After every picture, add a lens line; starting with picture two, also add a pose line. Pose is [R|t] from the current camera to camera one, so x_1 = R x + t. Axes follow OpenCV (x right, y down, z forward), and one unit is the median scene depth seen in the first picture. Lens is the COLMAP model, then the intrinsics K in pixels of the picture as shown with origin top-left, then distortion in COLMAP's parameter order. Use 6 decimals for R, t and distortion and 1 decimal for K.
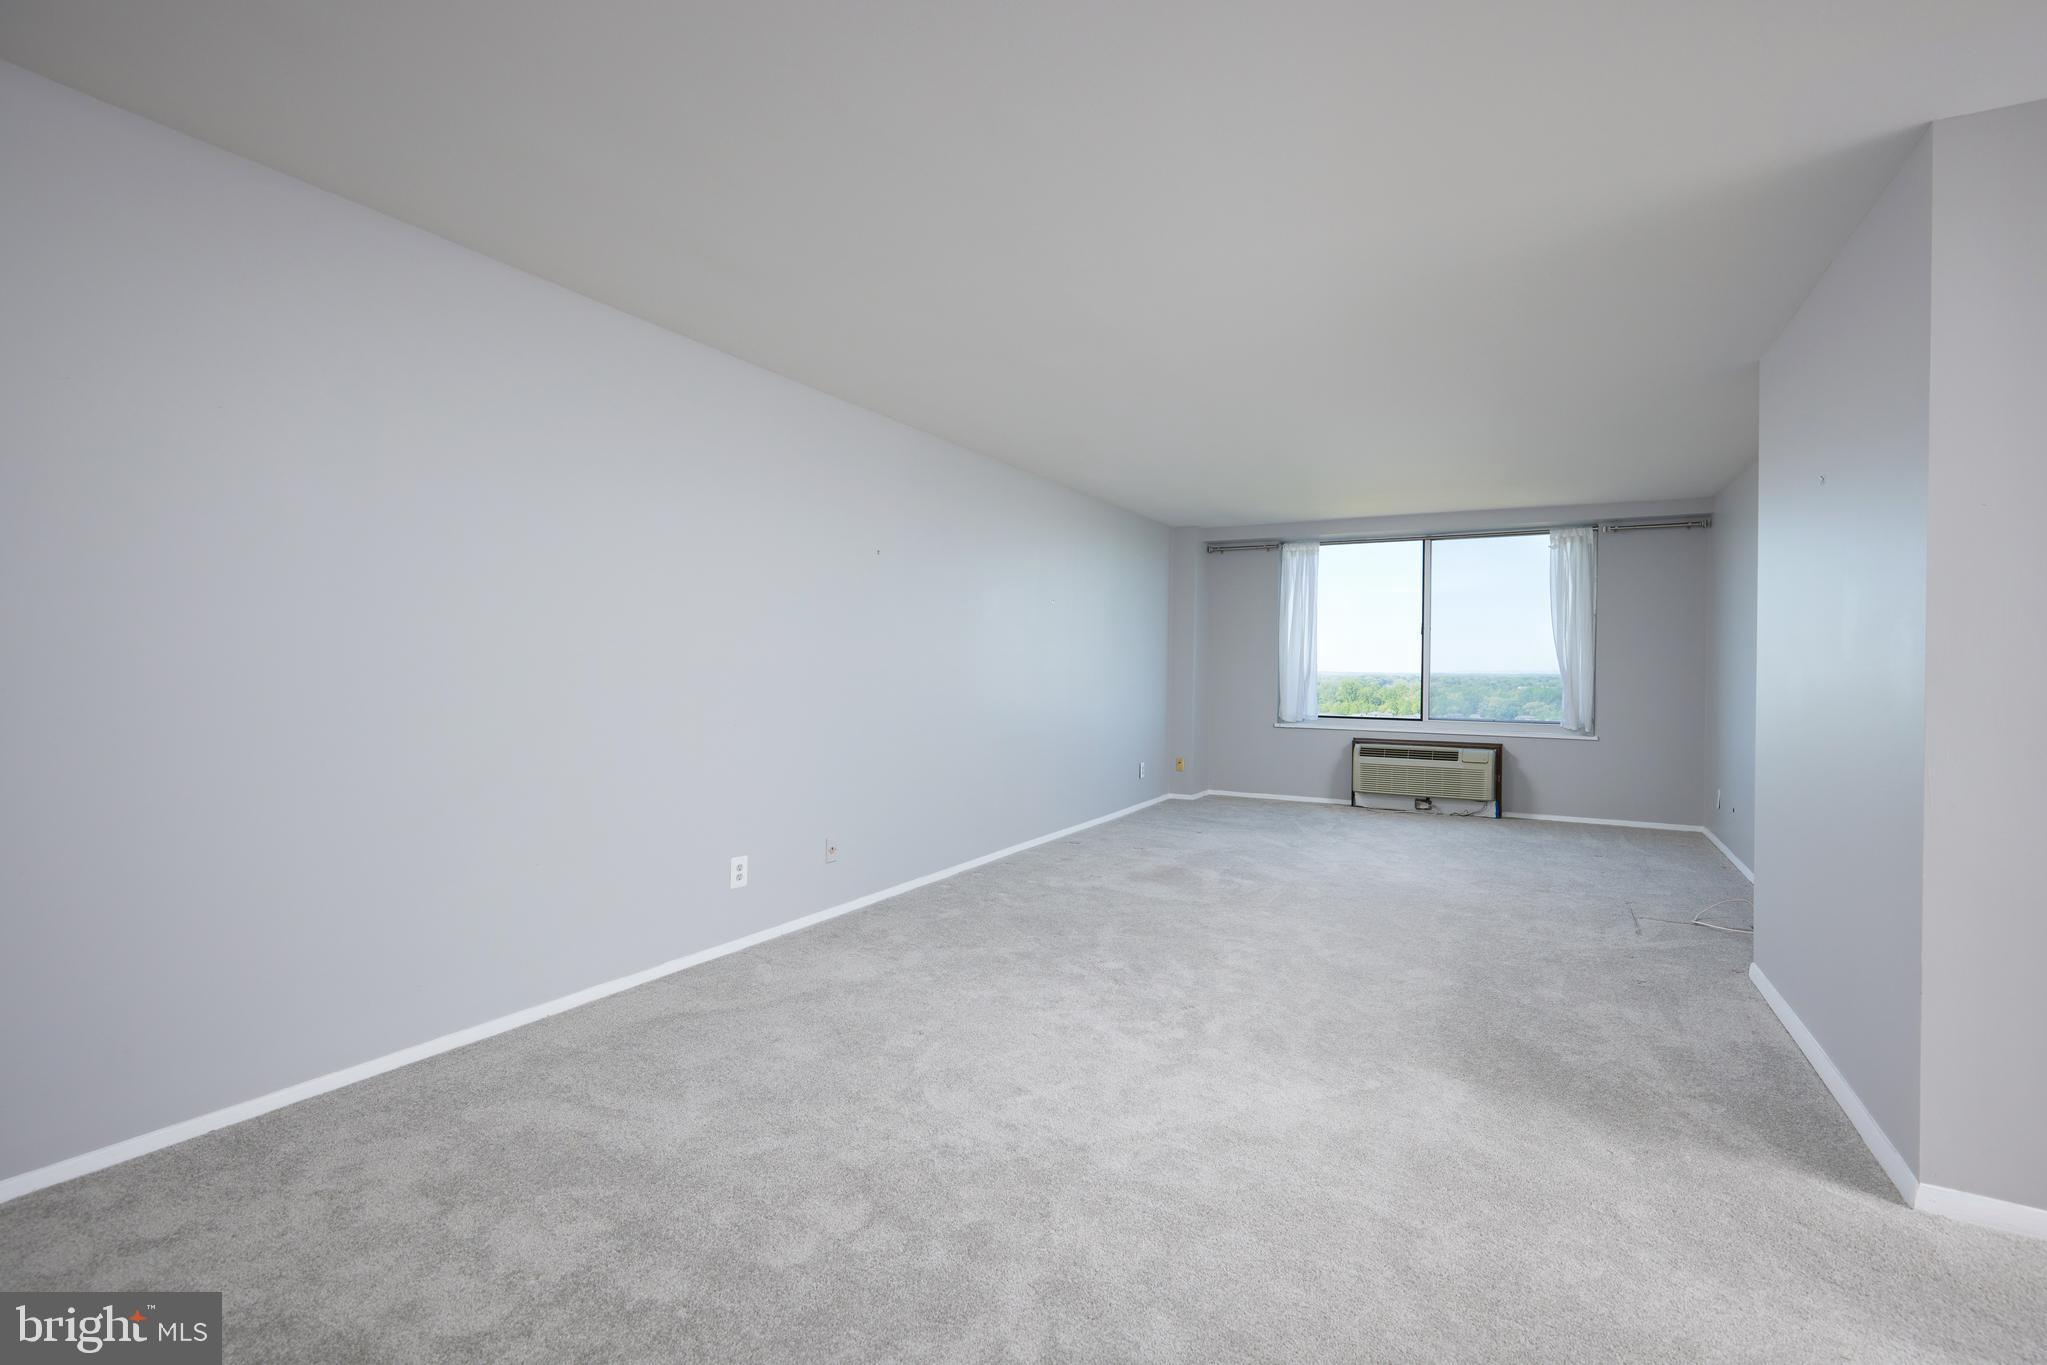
lens RADIAL K [[934.5, 0, 1028.0], [0, 934.5, 674.2], [0, 0, 1]] dist [0.001631, 0.000750]
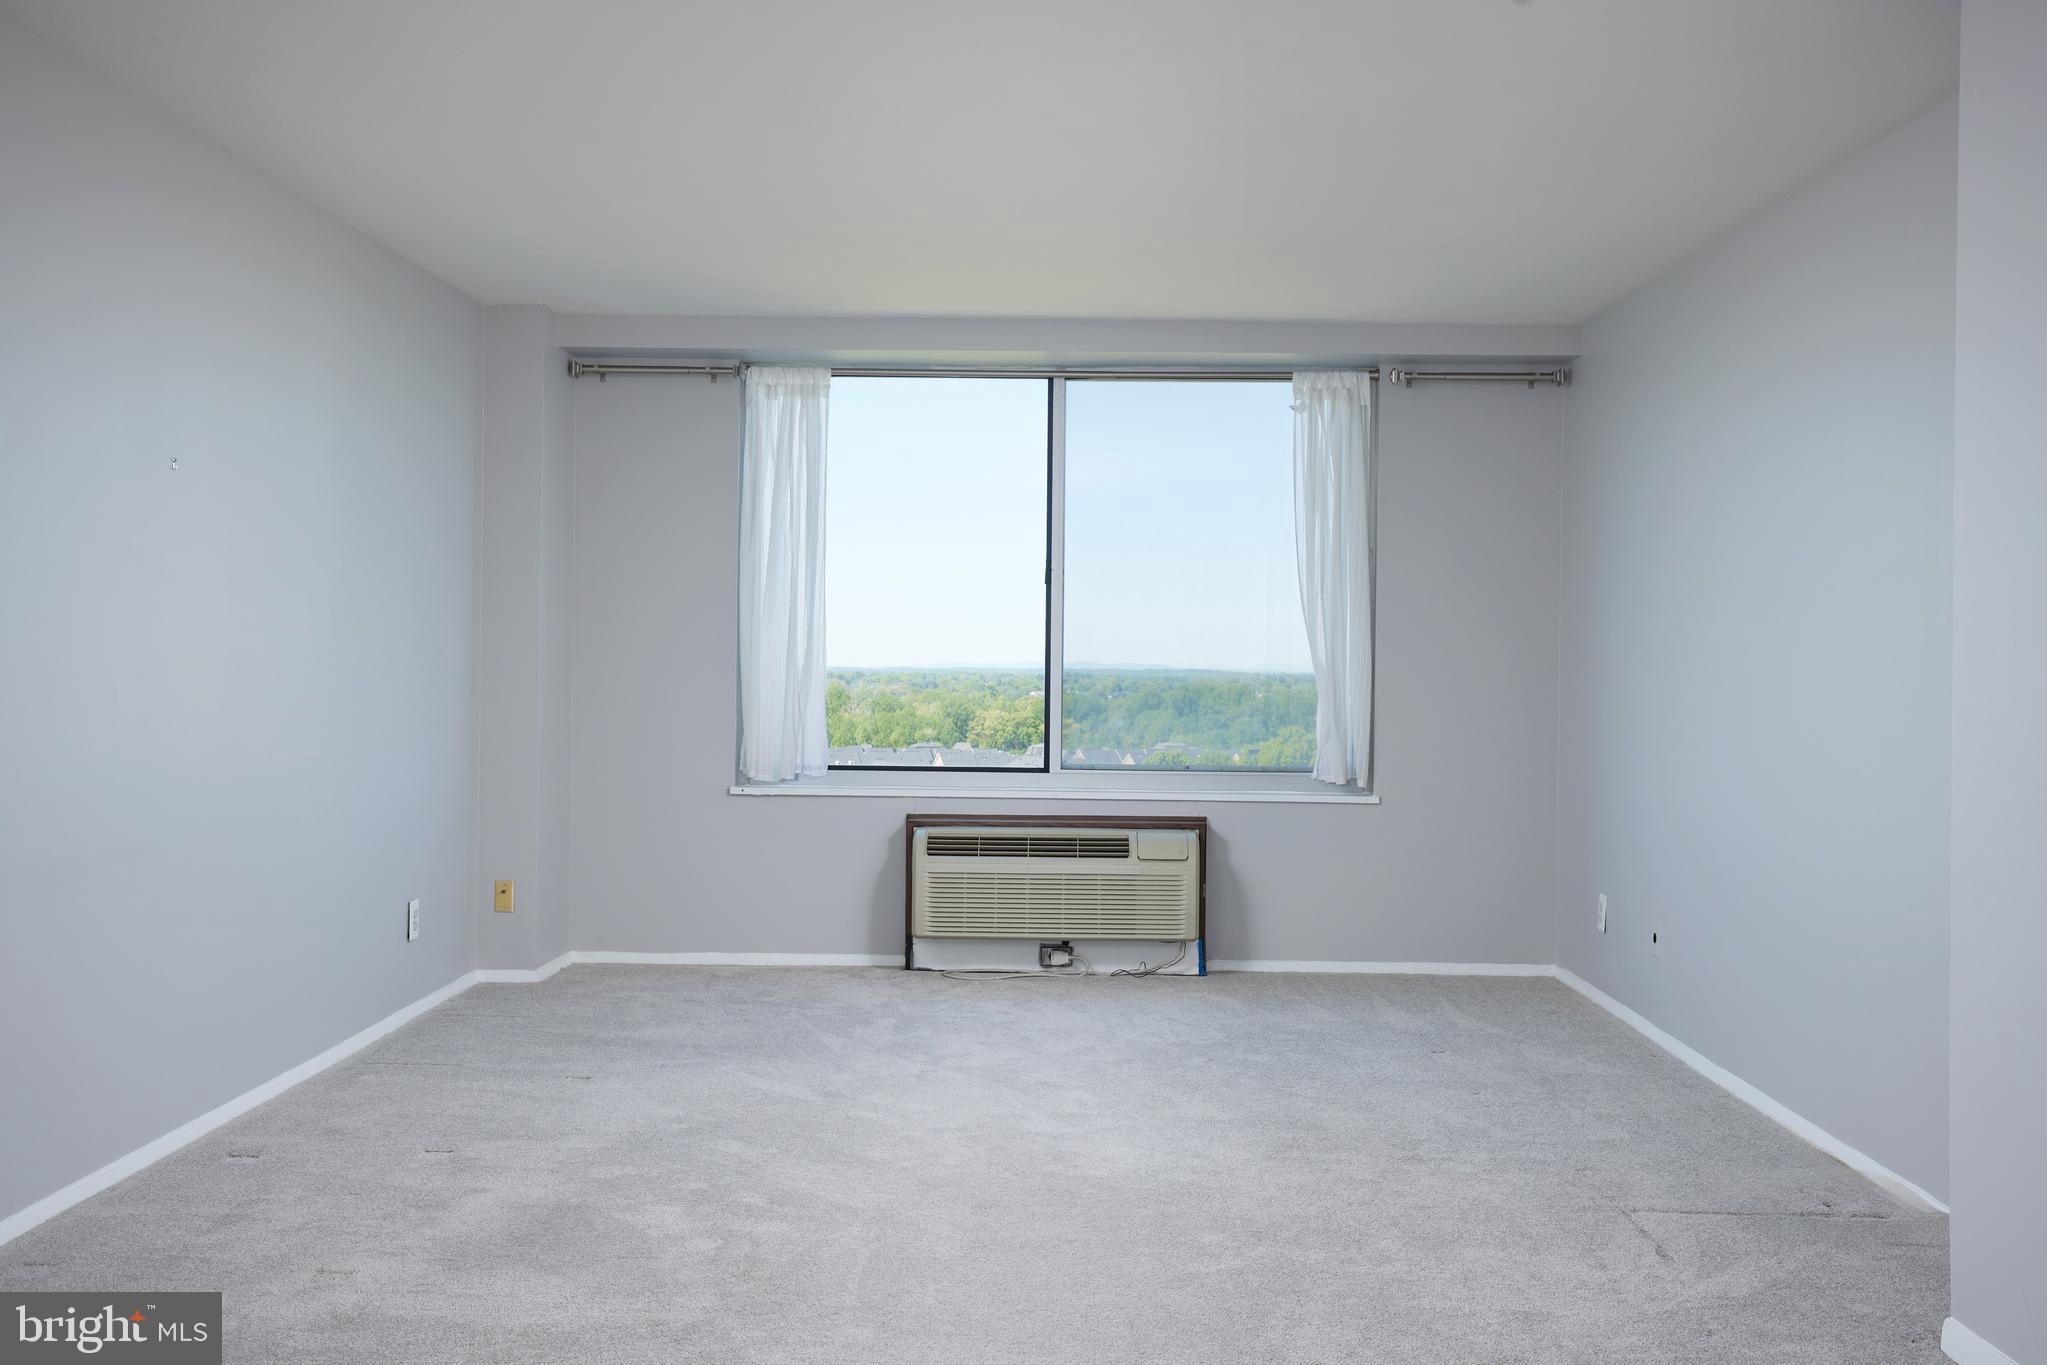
lens RADIAL K [[1884.5, 0, 1031.4], [0, 1884.5, 676.1], [0, 0, 1]] dist [0.034904, 0.000000]
pose [[0.885321, -0.003000, 0.464971, -0.016125], [0.001559, 0.999993, 0.003485, -0.000537], [-0.464978, -0.002361, 0.885319, 0.194164]]
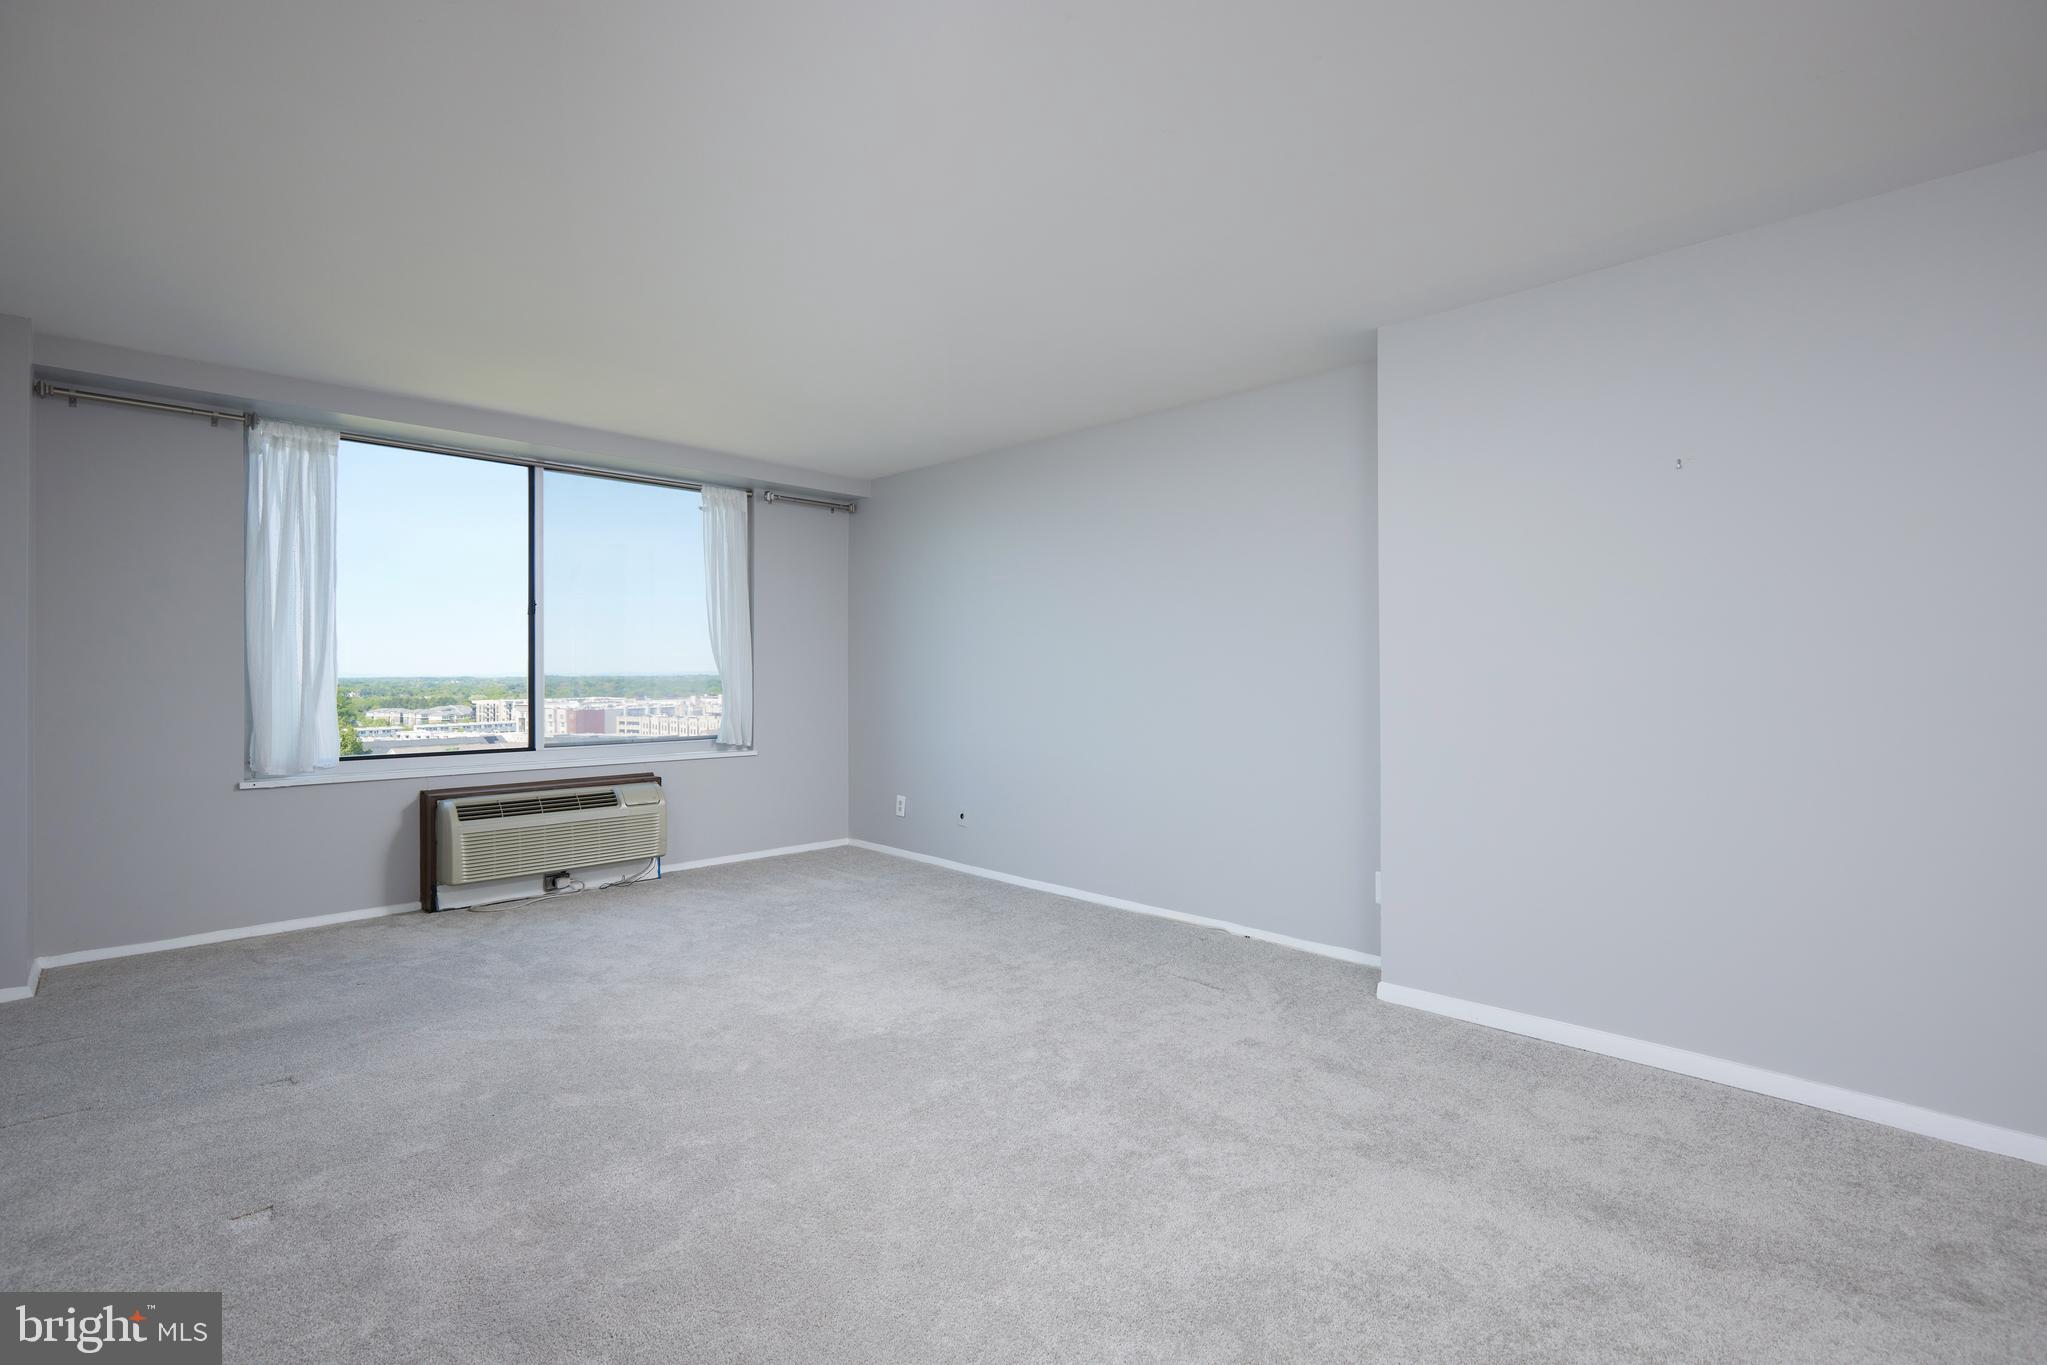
lens RADIAL K [[934.5, 0, 1032.3], [0, 934.5, 674.1], [0, 0, 1]] dist [0.001631, 0.000750]
pose [[0.283742, -0.010186, 0.958847, -0.096249], [0.012228, 0.999901, 0.007004, -0.002469], [-0.958823, 0.009737, 0.283838, 0.516827]]
